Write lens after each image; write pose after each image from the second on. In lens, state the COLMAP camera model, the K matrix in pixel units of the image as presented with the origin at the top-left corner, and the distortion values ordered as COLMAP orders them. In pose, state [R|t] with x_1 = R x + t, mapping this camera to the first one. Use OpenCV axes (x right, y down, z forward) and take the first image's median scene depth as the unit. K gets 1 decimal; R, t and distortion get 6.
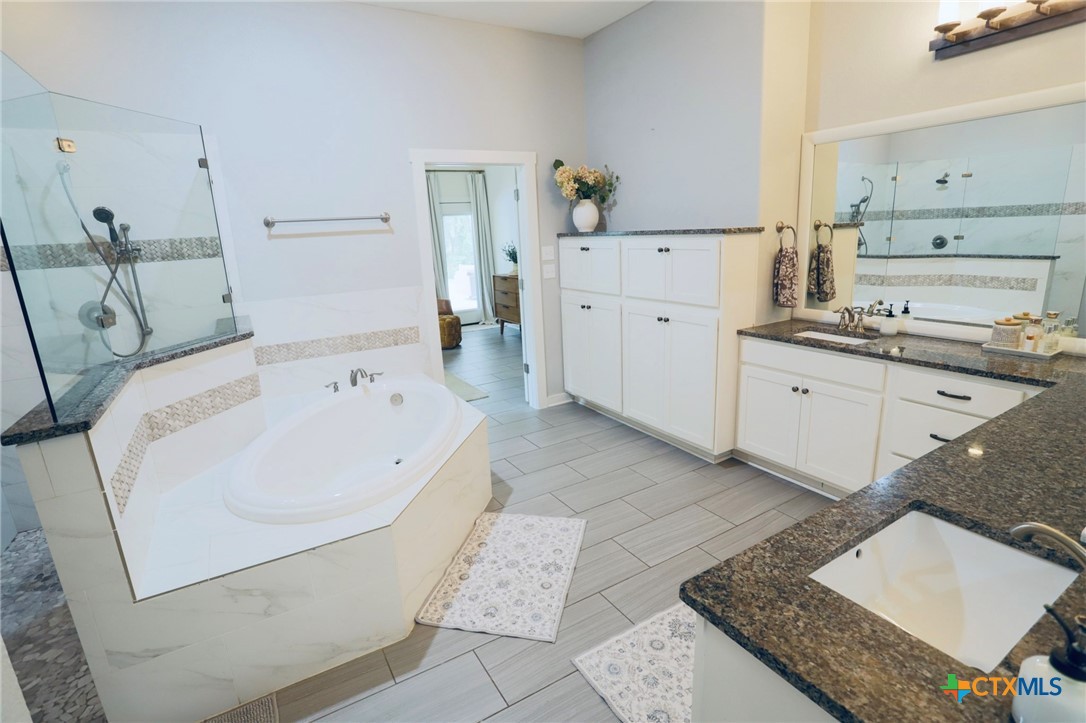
lens RADIAL K [[527.4, 0, 541.7], [0, 527.4, 360.4], [0, 0, 1]] dist [-0.051878, 0.014766]
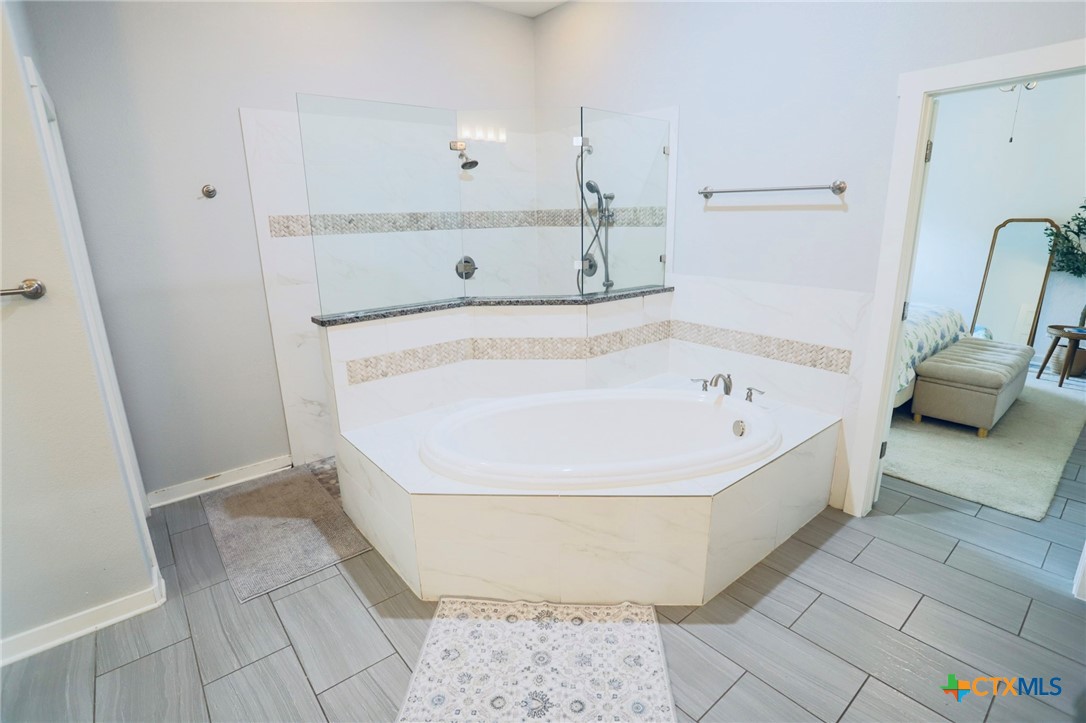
lens RADIAL K [[527.4, 0, 542.7], [0, 527.4, 364.5], [0, 0, 1]] dist [-0.051878, 0.014766]
pose [[0.163192, 0.308232, -0.937209, 0.426653], [-0.228880, 0.935856, 0.267933, -0.177209], [0.959678, 0.170784, 0.223272, 0.616621]]
